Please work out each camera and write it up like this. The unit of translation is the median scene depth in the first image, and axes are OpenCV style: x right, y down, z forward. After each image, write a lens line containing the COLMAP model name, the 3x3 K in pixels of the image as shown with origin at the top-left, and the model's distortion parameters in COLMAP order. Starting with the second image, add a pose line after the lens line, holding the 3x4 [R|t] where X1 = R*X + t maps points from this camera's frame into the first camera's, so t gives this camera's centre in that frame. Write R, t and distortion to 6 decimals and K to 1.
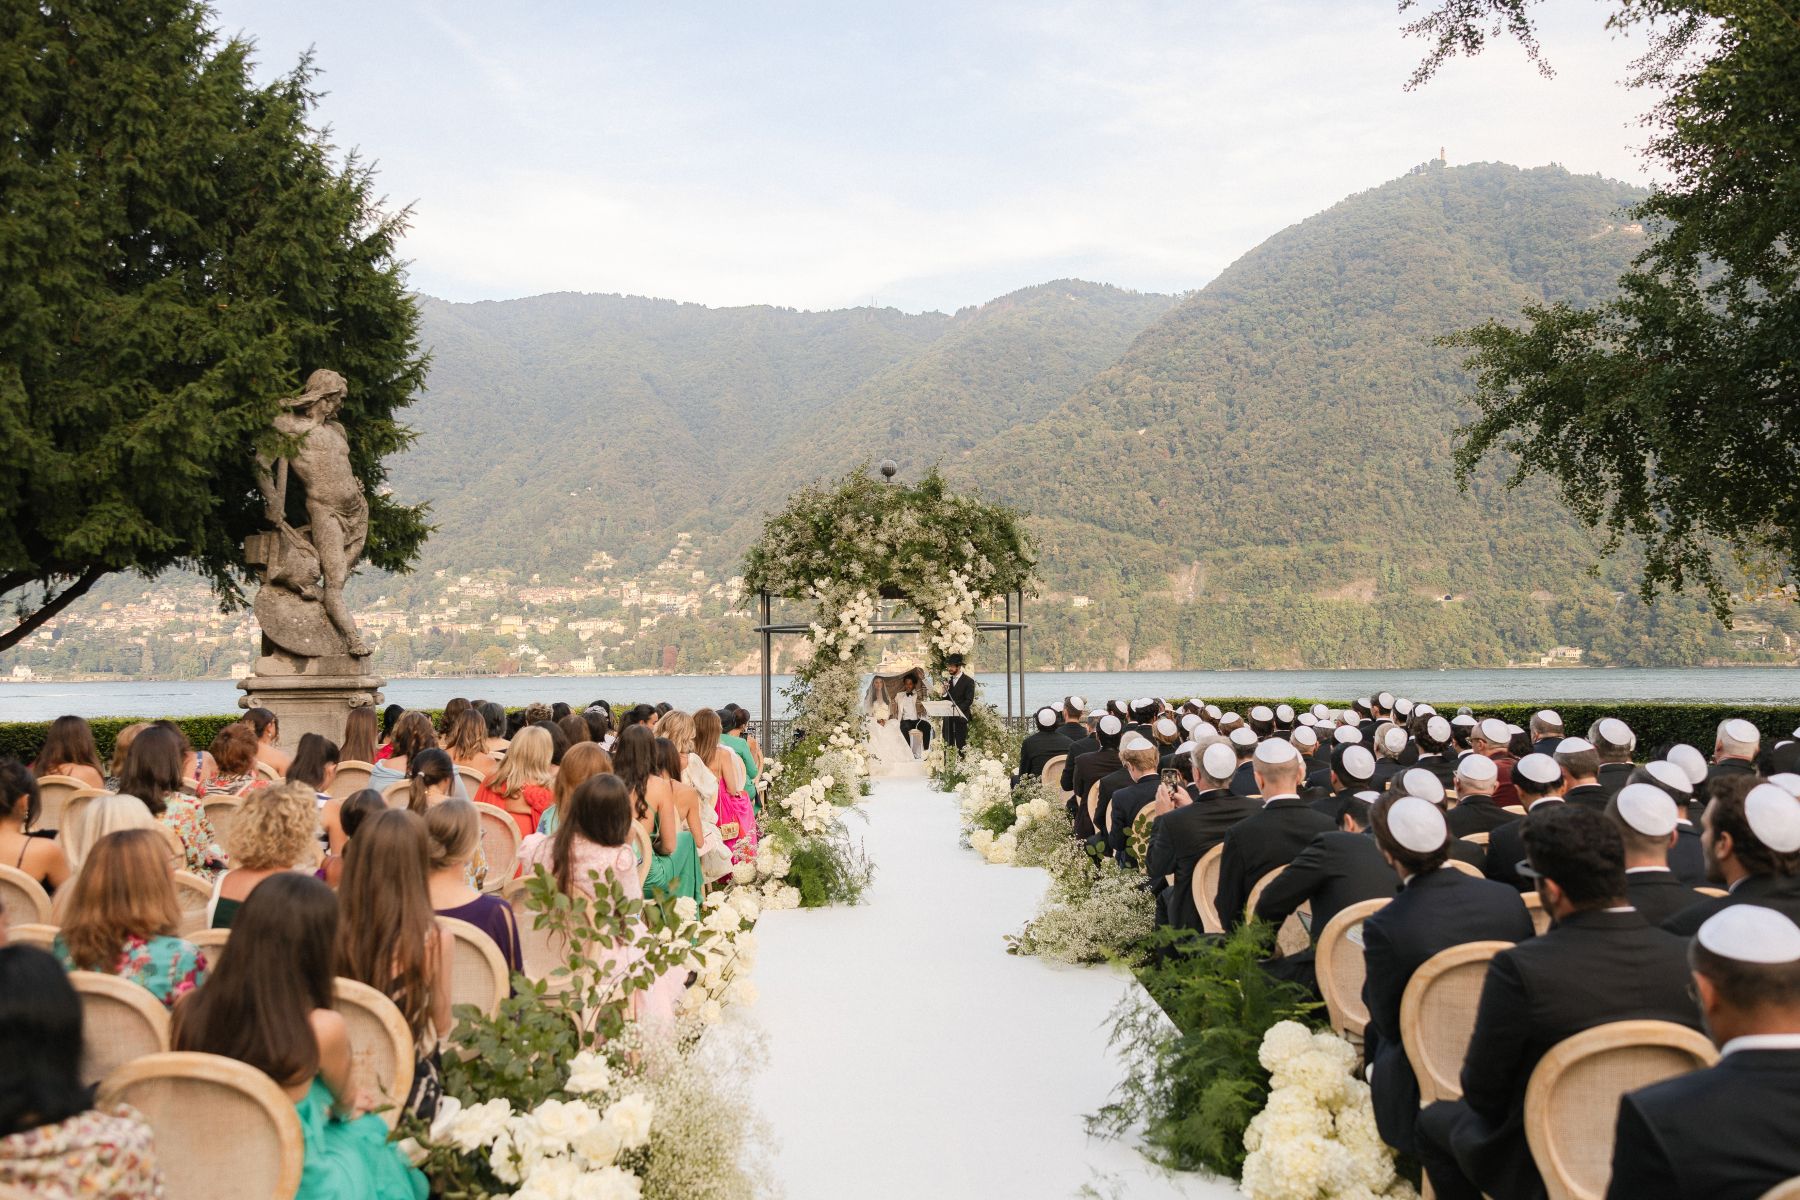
lens RADIAL K [[1371.2, 0, 878.7], [0, 1371.2, 602.2], [0, 0, 1]] dist [-0.000893, -0.000982]
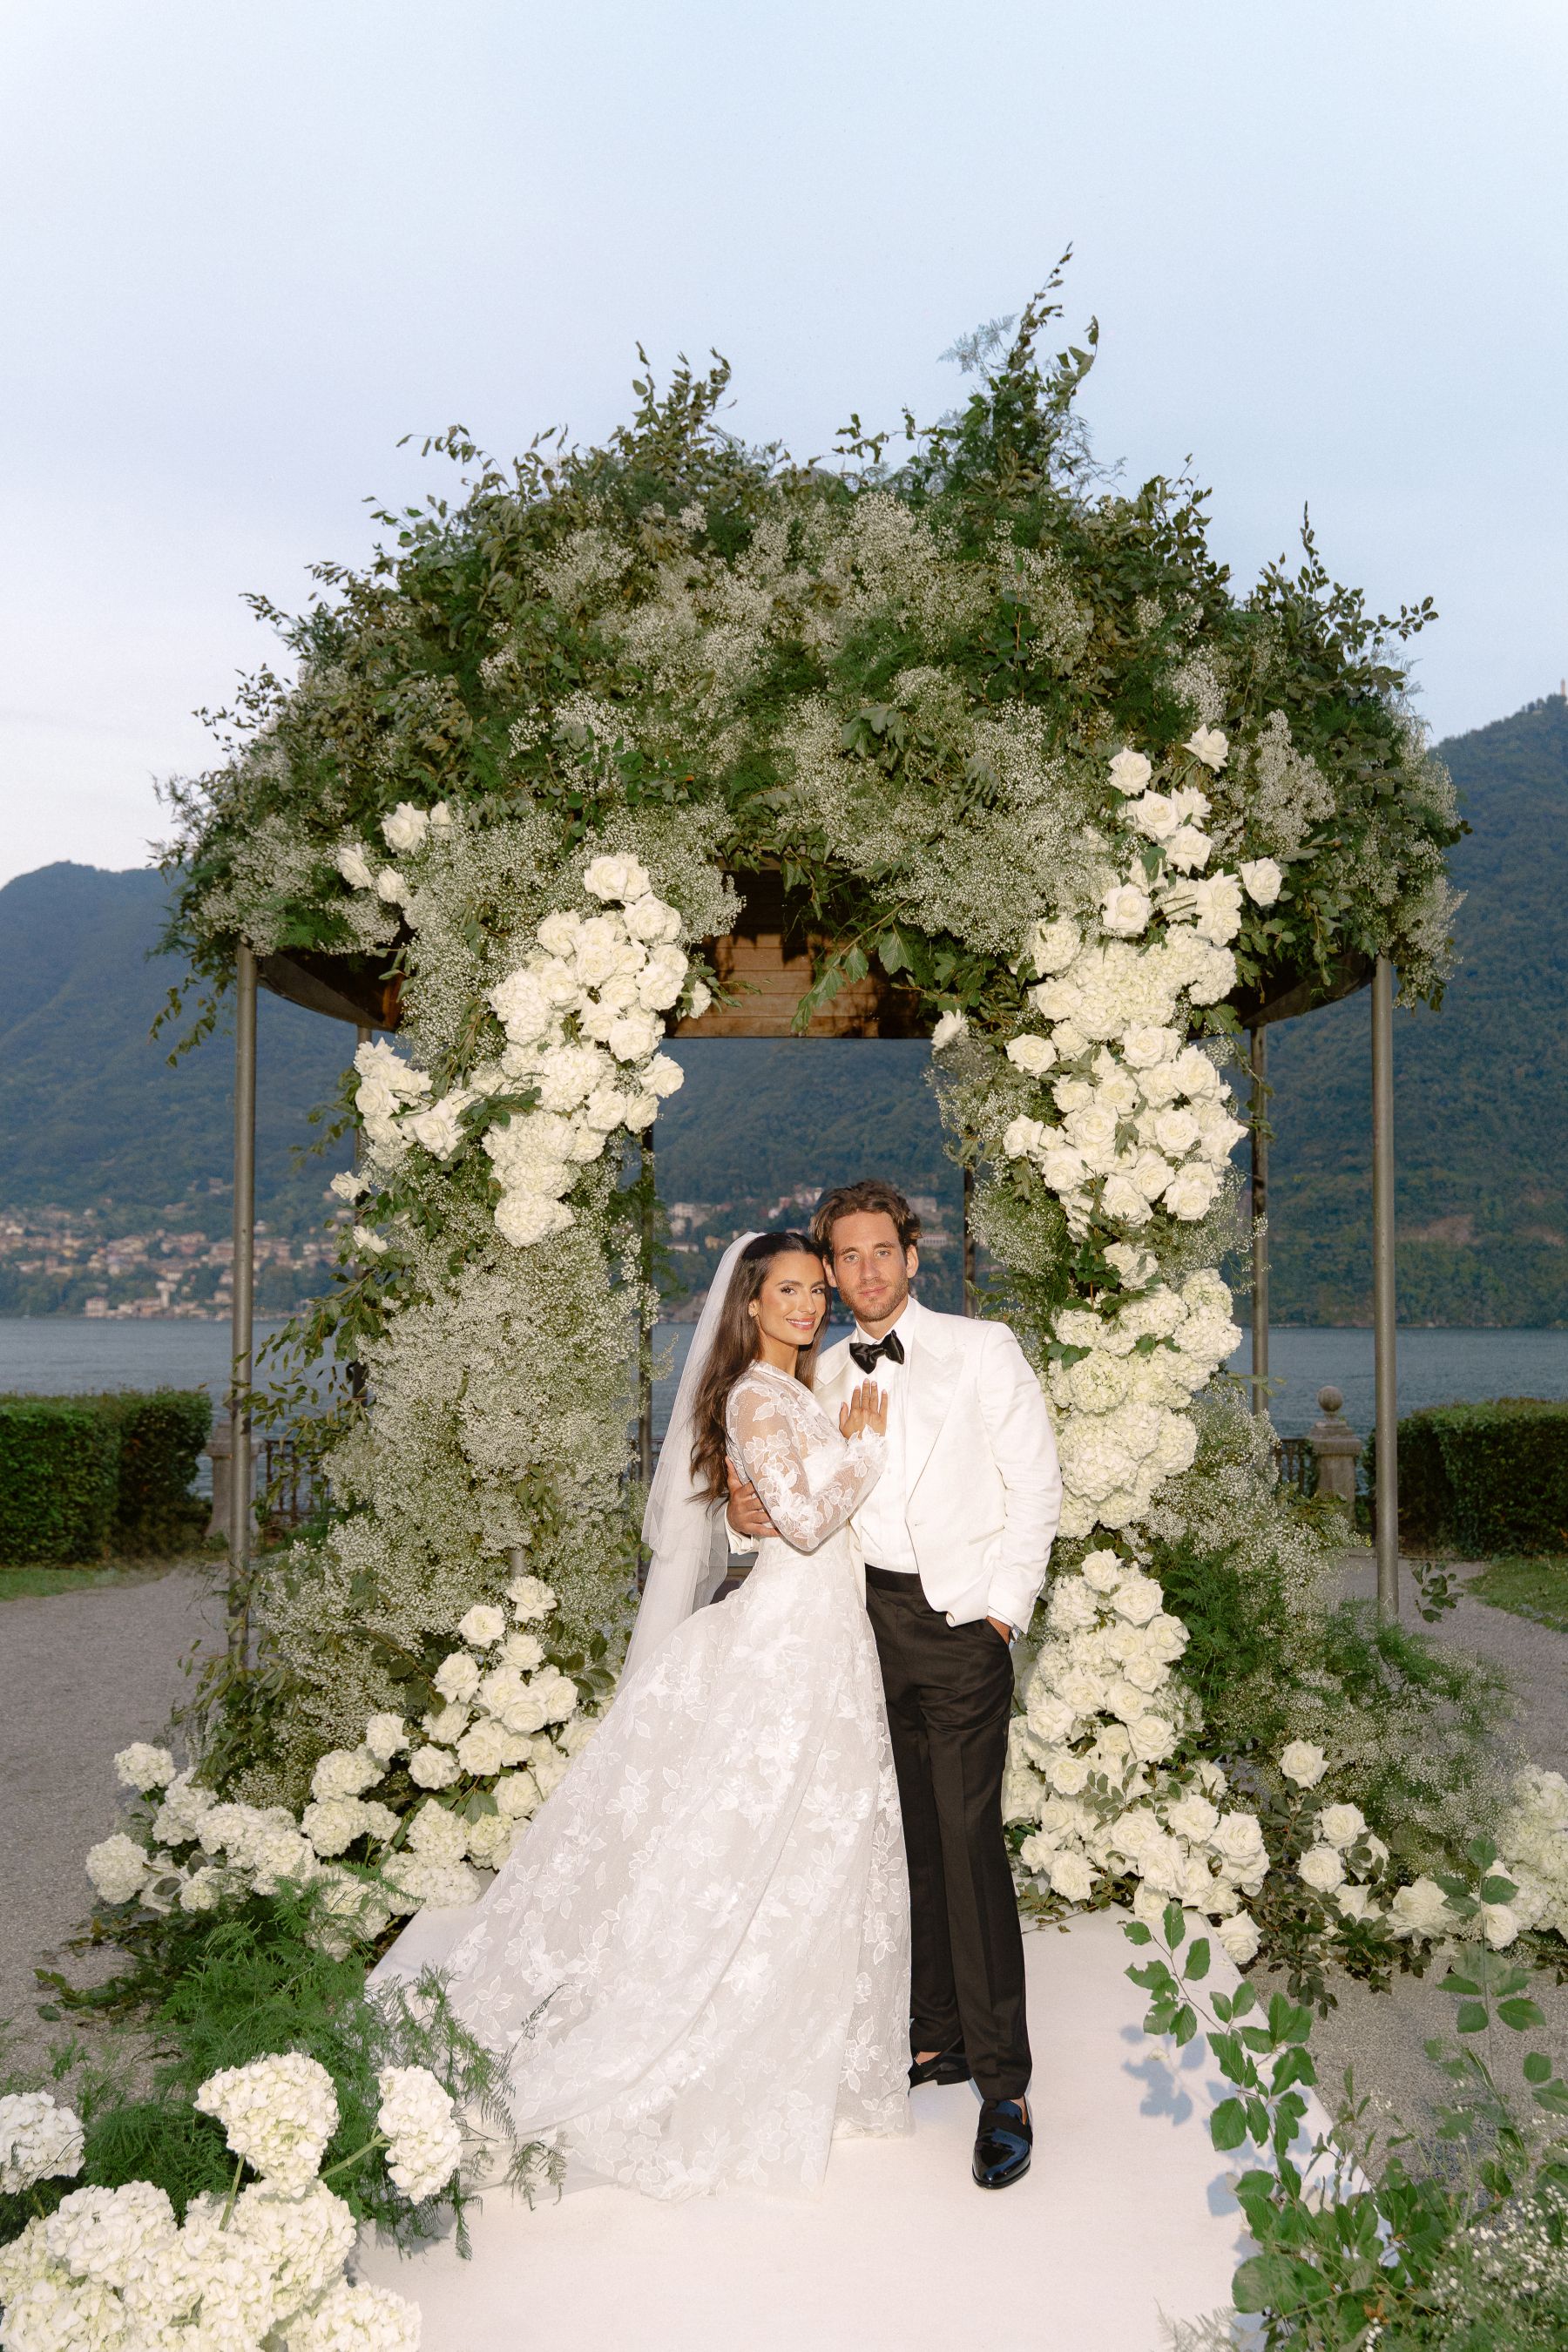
lens RADIAL K [[1450.8, 0, 784.1], [0, 1450.8, 1266.0], [0, 0, 1]] dist [-0.008312, -0.003140]
pose [[0.998633, 0.013926, -0.050371, 0.003255], [-0.013262, 0.999821, 0.013493, 0.007113], [0.050550, -0.012806, 0.998639, 0.135846]]
